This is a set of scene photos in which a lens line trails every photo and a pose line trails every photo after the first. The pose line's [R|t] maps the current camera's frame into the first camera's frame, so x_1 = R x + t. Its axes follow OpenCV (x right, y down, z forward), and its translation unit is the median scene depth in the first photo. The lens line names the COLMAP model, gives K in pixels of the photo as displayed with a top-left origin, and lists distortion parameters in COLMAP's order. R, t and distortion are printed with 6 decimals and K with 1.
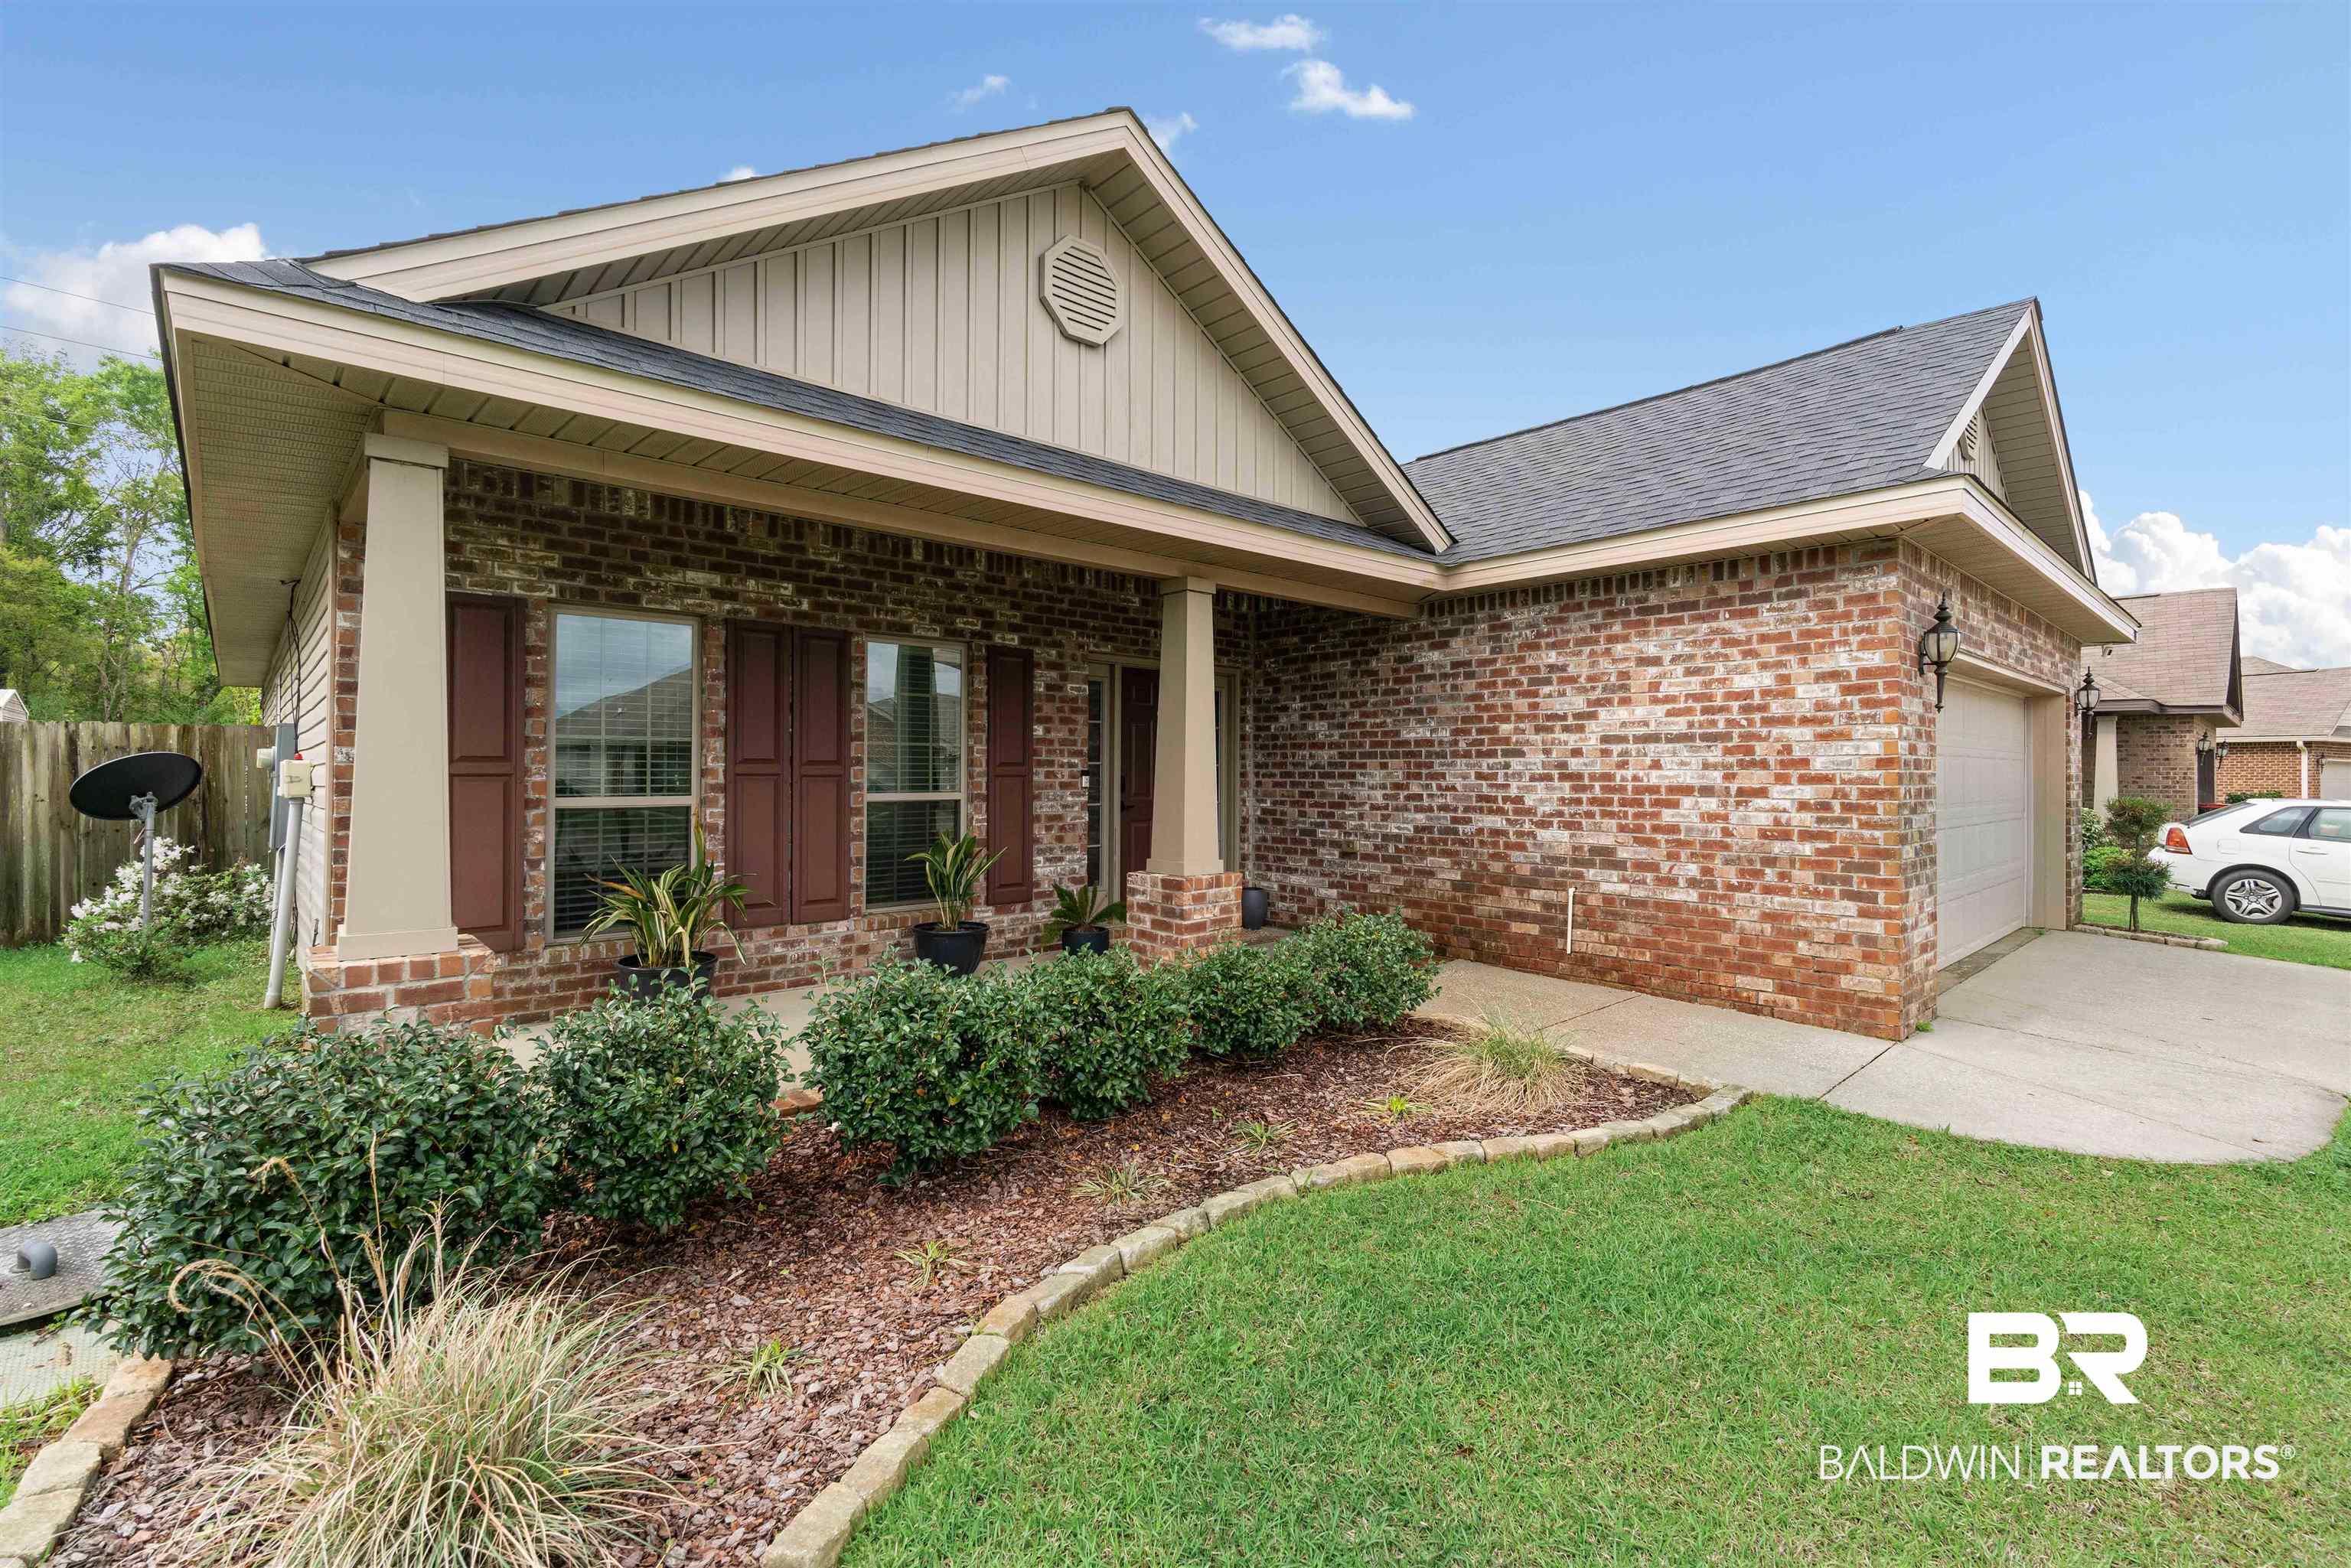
lens RADIAL K [[1017.4, 0, 1177.5], [0, 1017.4, 779.0], [0, 0, 1]] dist [-0.000630, 0.000118]
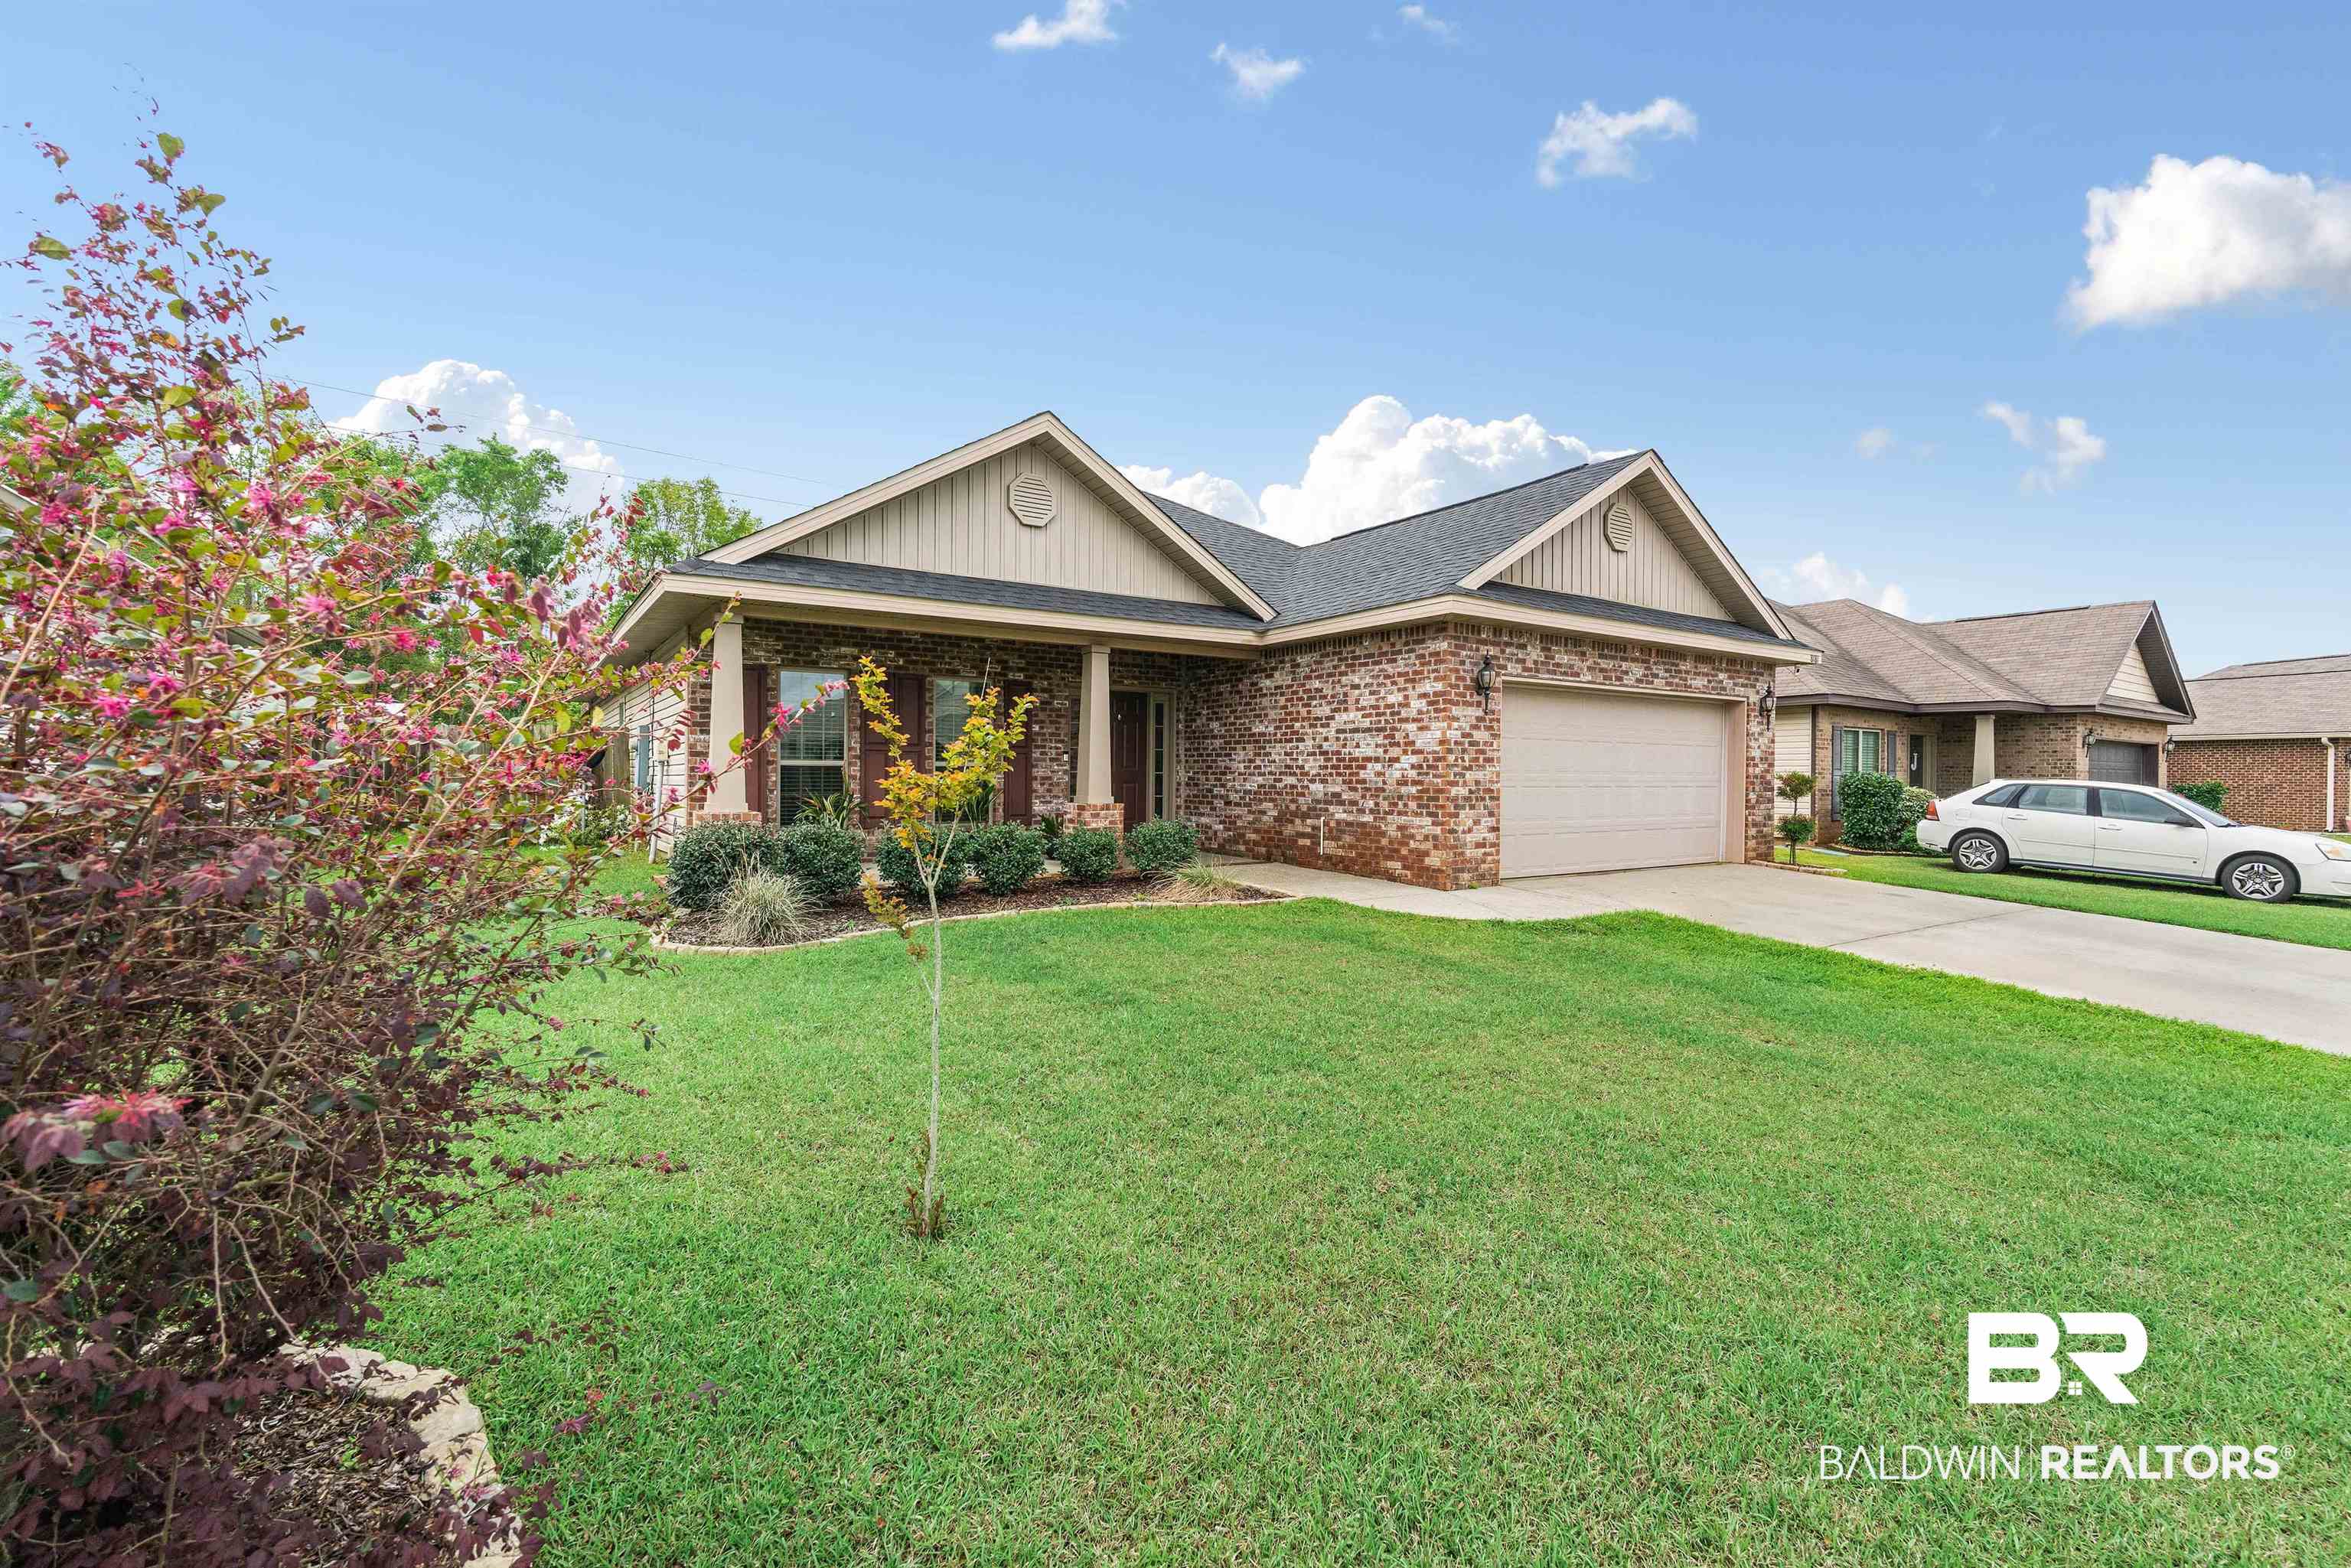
lens RADIAL K [[974.1, 0, 1188.3], [0, 974.1, 796.3], [0, 0, 1]] dist [0.001535, 0.000074]
pose [[0.989595, 0.006511, -0.143733, 0.413325], [-0.004045, 0.999840, 0.017446, 0.045145], [0.143824, -0.016683, 0.989463, -0.704210]]
